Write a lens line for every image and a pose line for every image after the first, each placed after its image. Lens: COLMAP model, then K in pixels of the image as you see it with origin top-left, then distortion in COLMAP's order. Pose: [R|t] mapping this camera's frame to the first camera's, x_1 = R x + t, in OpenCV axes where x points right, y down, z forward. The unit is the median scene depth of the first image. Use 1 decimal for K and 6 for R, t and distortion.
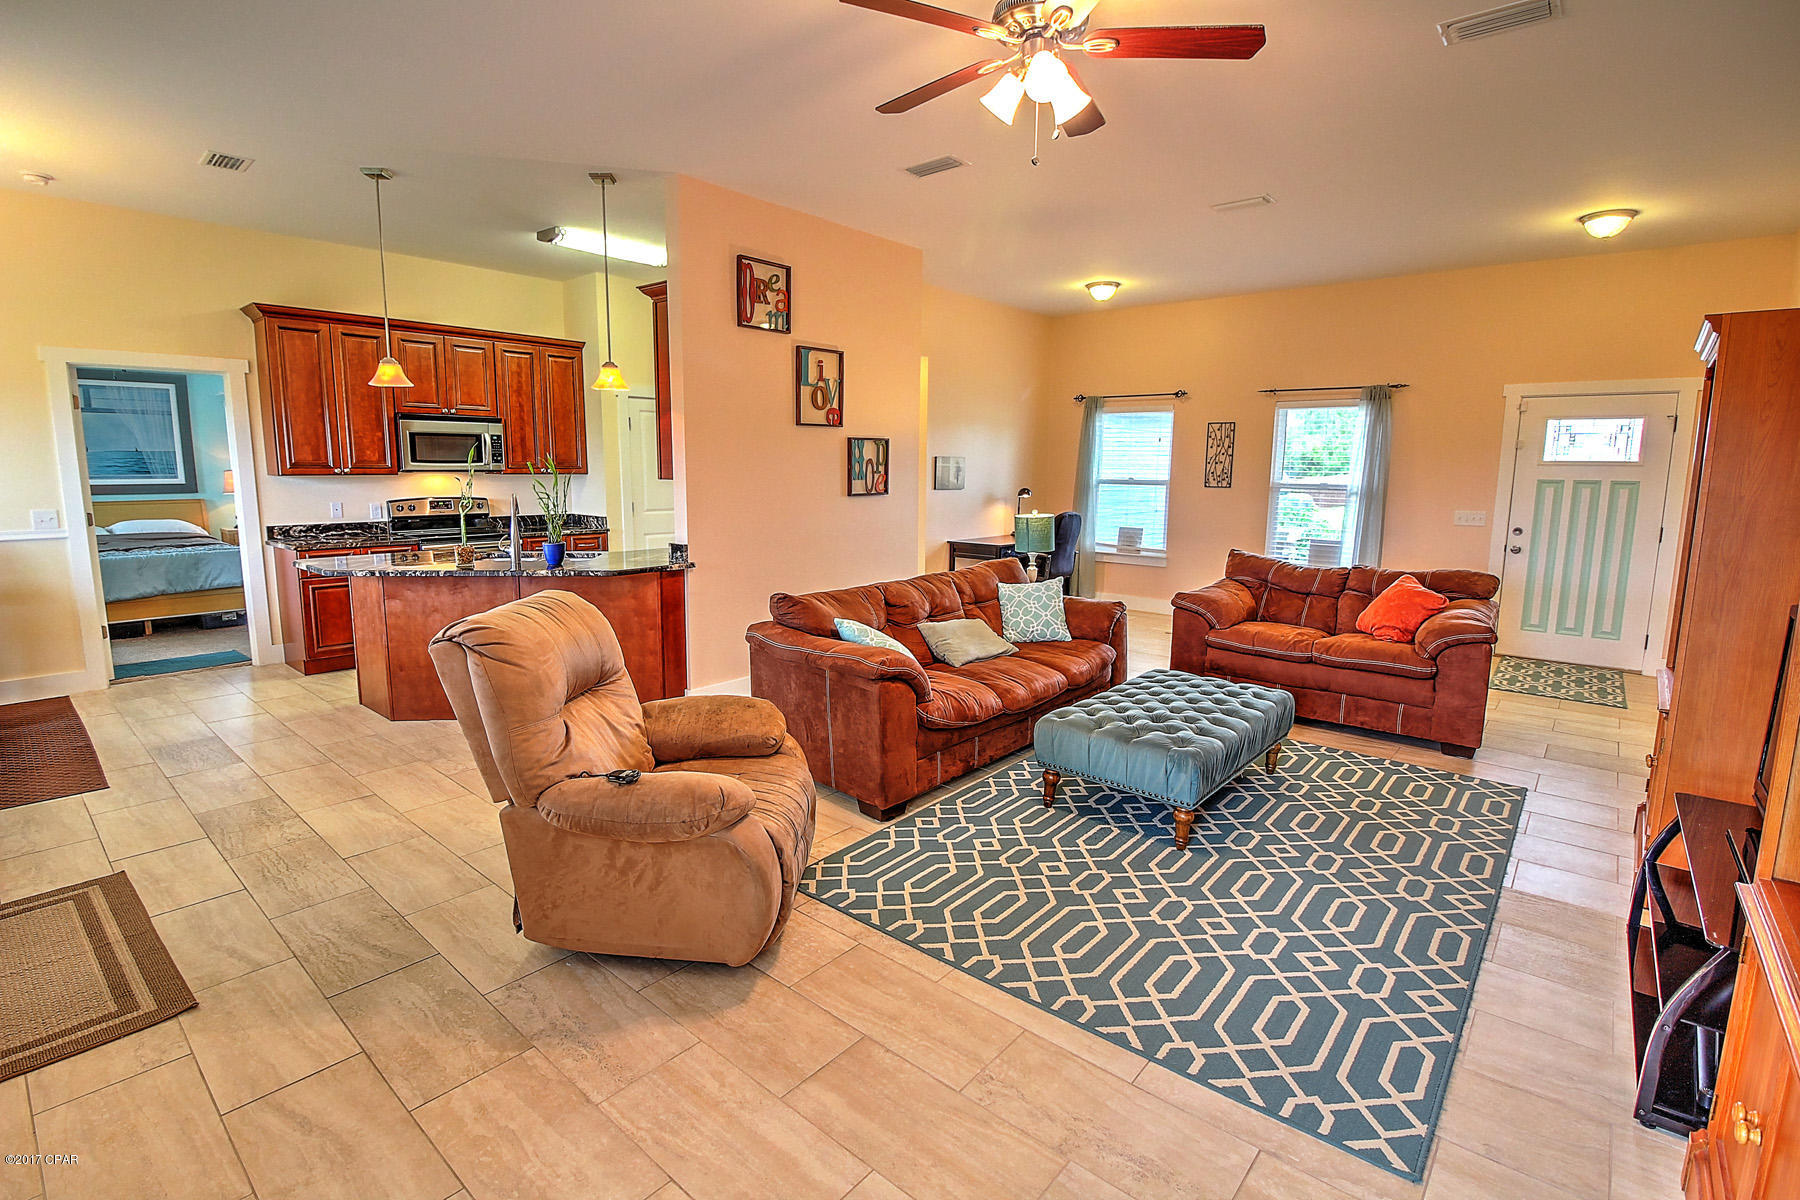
lens RADIAL K [[836.1, 0, 887.4], [0, 836.1, 589.6], [0, 0, 1]] dist [-0.000707, -0.013919]
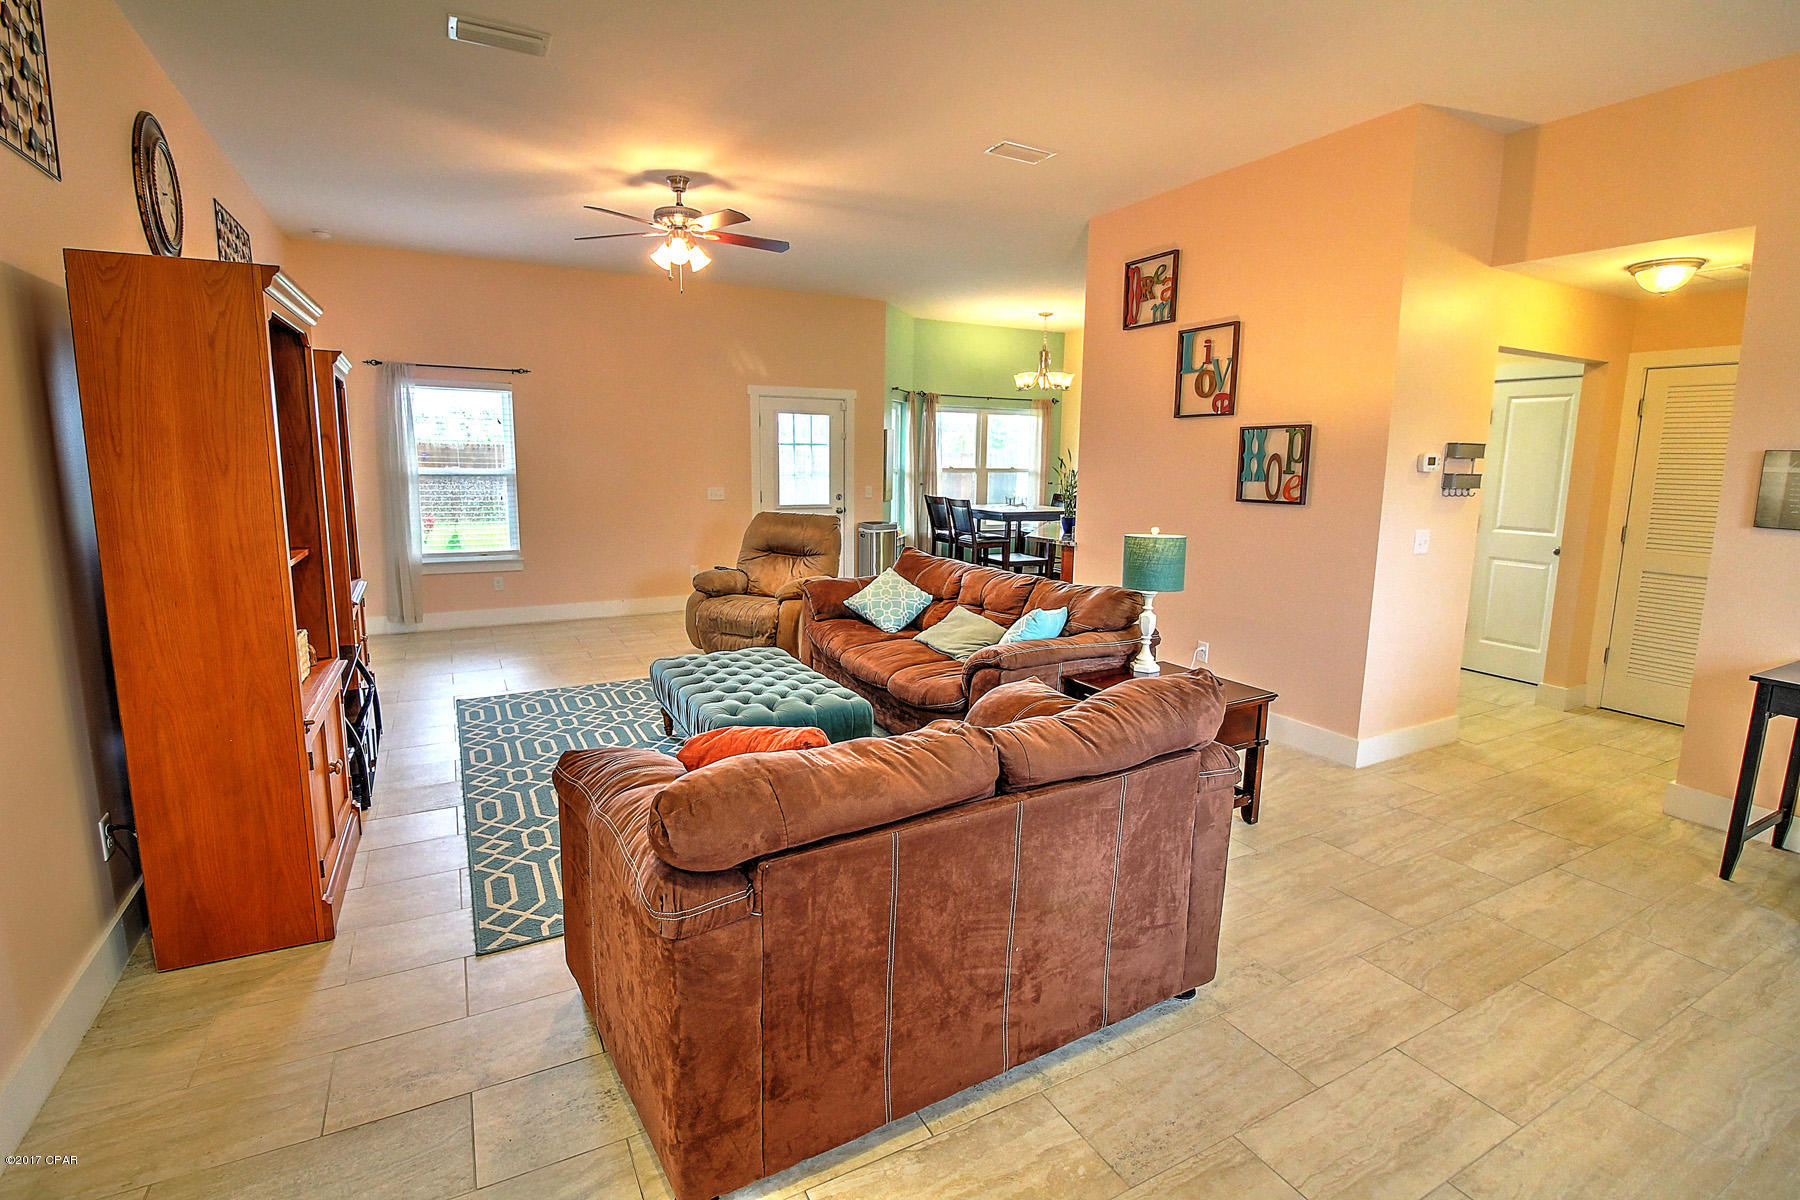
lens RADIAL K [[836.1, 0, 887.4], [0, 836.1, 589.6], [0, 0, 1]] dist [-0.000707, -0.013919]
pose [[-0.362995, 0.135113, -0.921943, 0.889116], [-0.151505, 0.967706, 0.201472, -0.152338], [0.919391, 0.212813, -0.330802, 1.061452]]
